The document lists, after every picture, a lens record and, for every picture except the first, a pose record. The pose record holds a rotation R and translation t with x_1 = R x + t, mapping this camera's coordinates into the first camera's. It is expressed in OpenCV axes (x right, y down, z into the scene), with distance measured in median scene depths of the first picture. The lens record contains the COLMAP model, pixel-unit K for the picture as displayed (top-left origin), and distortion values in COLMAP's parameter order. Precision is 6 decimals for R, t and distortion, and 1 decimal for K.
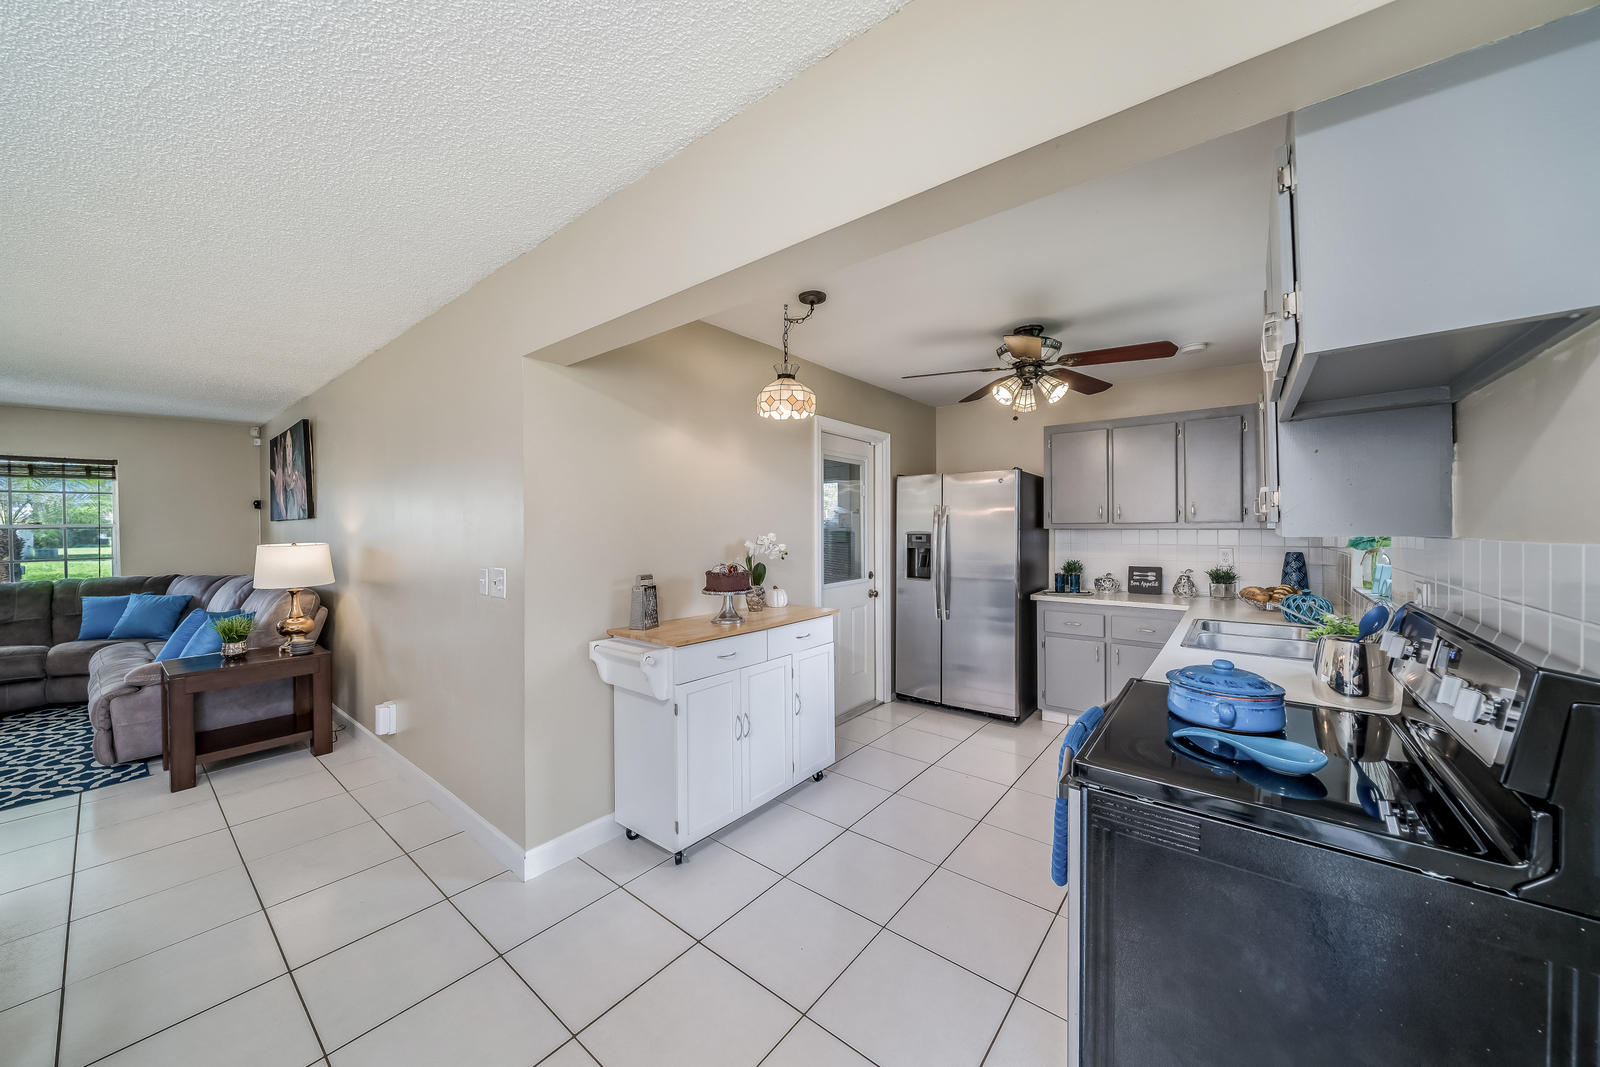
lens RADIAL K [[553.4, 0, 775.3], [0, 553.4, 530.0], [0, 0, 1]] dist [-0.006840, -0.000044]
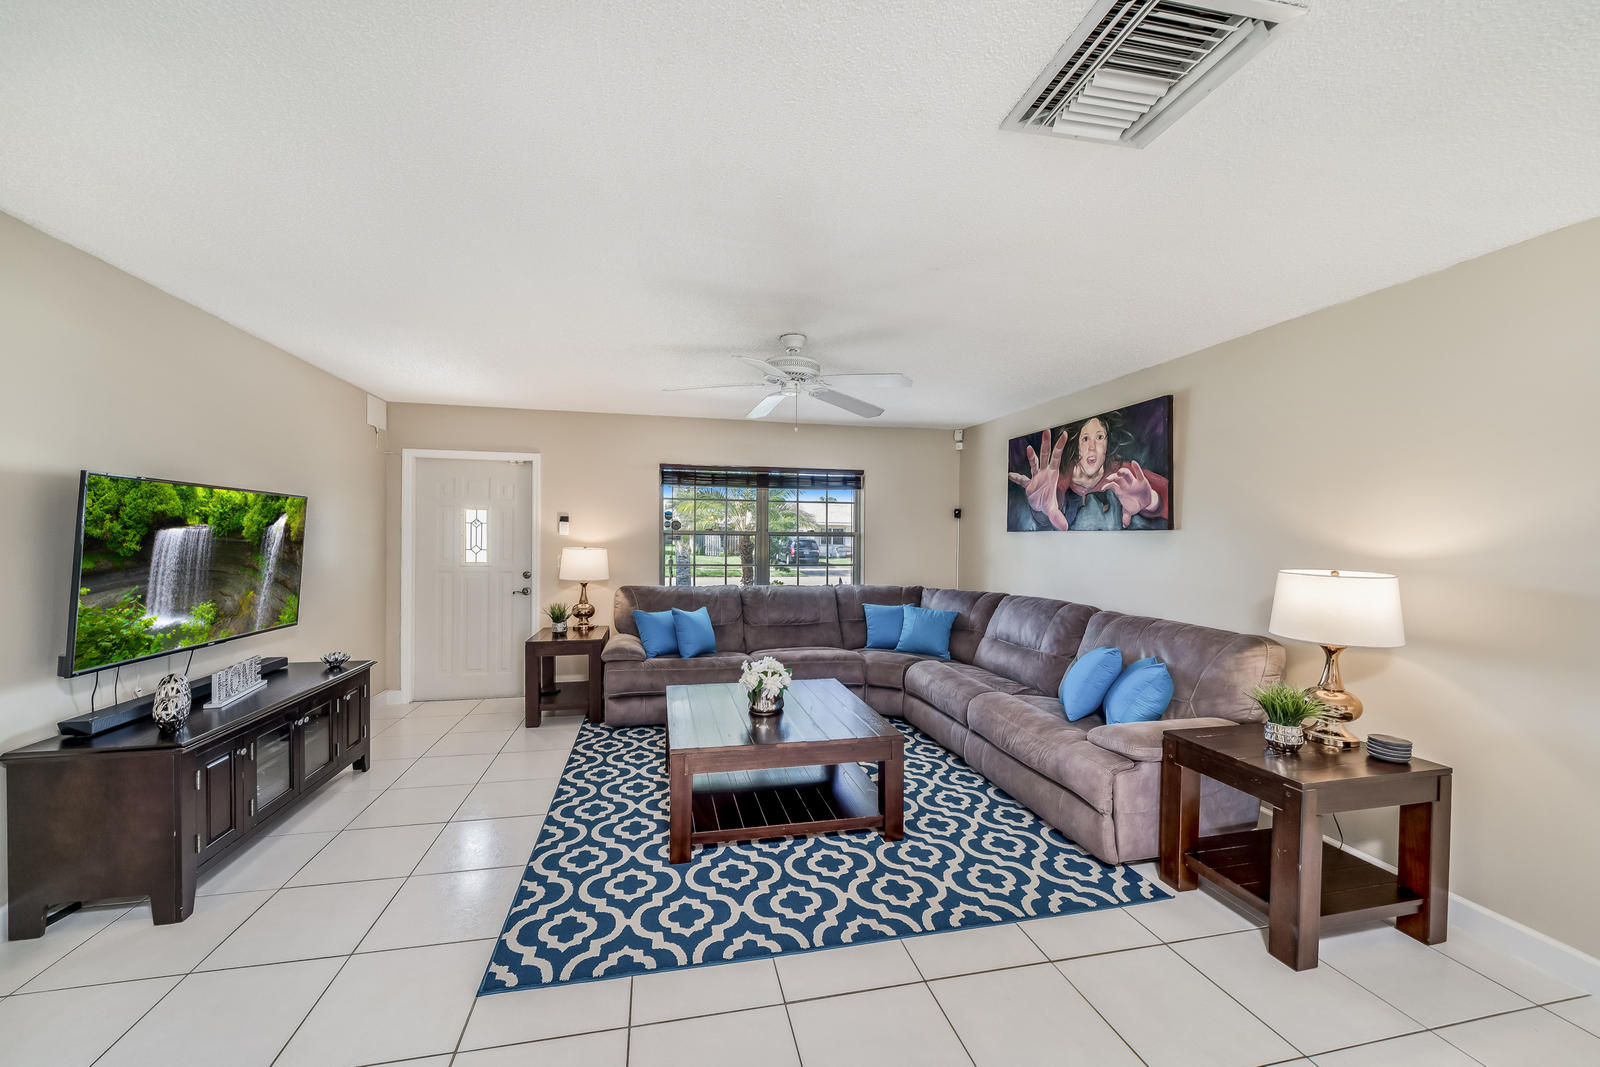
lens RADIAL K [[562.8, 0, 780.0], [0, 562.8, 540.0], [0, 0, 1]] dist [-0.008580, -0.000246]
pose [[0.783664, 0.023058, -0.620757, -0.750268], [-0.021628, 0.999718, 0.009830, -0.003187], [0.620808, 0.005723, 0.783941, 0.084713]]
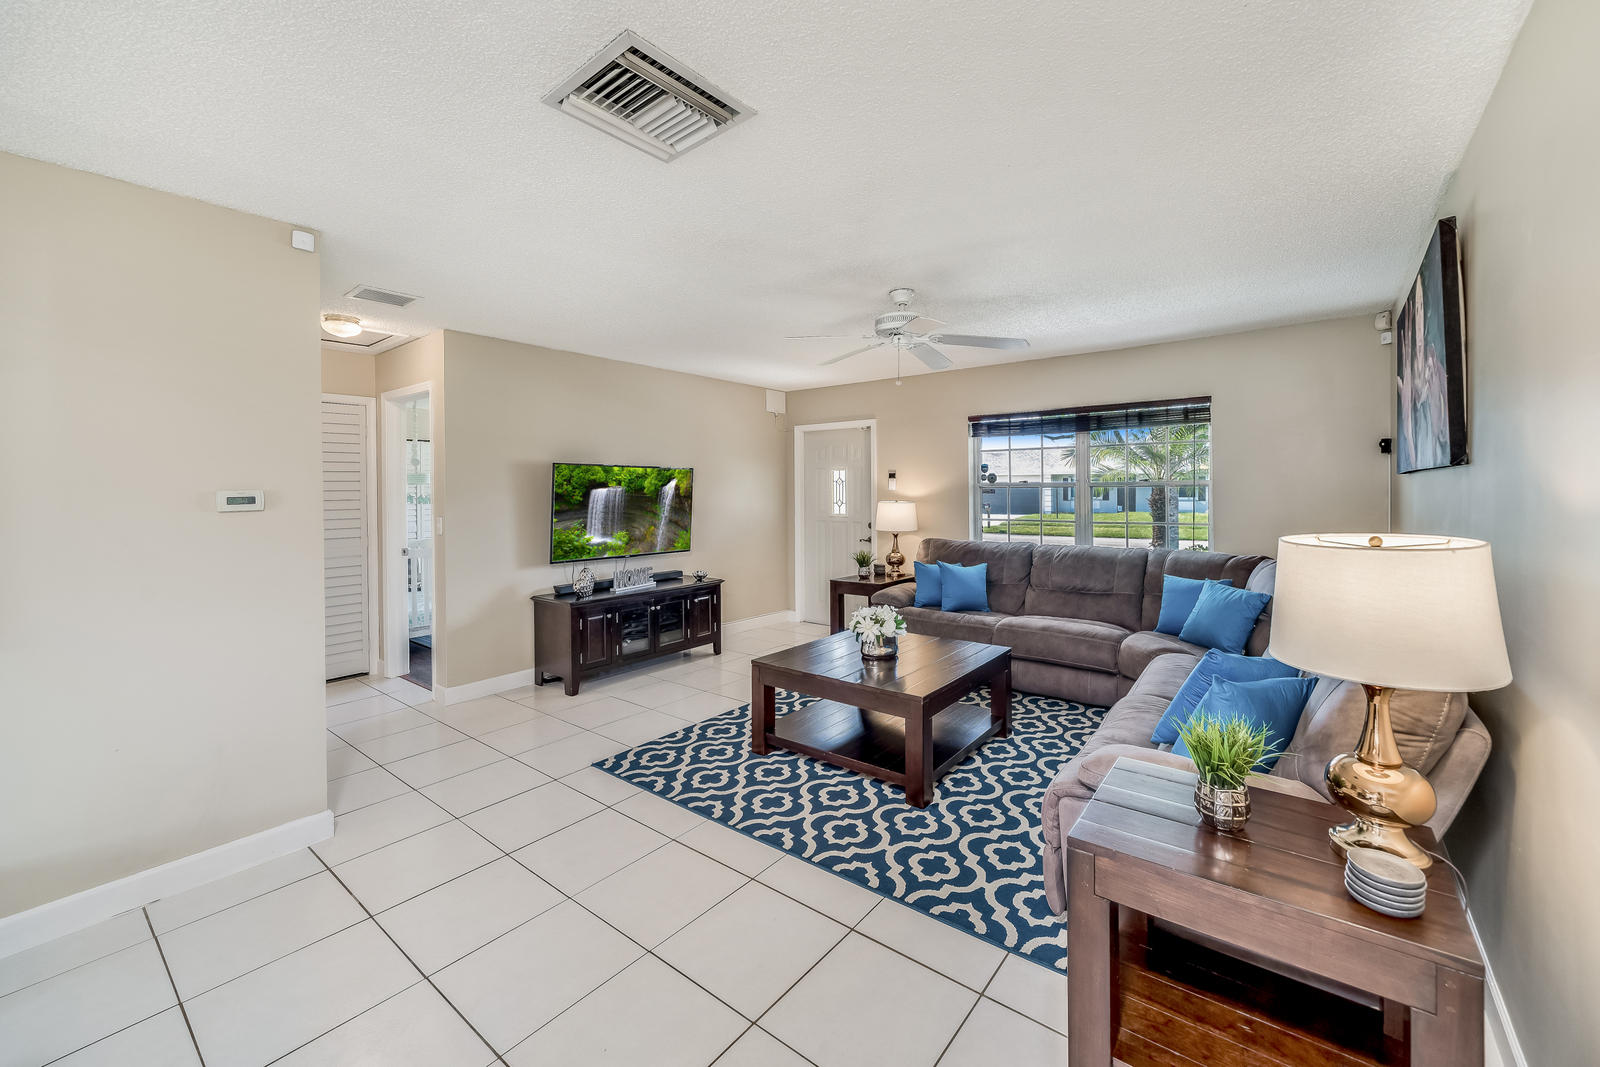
lens RADIAL K [[640.5, 0, 865.2], [0, 640.5, 491.7], [0, 0, 1]] dist [-0.008873, 0.000094]
pose [[0.076116, 0.011389, -0.997034, -0.397452], [-0.002186, 0.999934, 0.011255, -0.005074], [0.997097, 0.001323, 0.076135, 0.510238]]
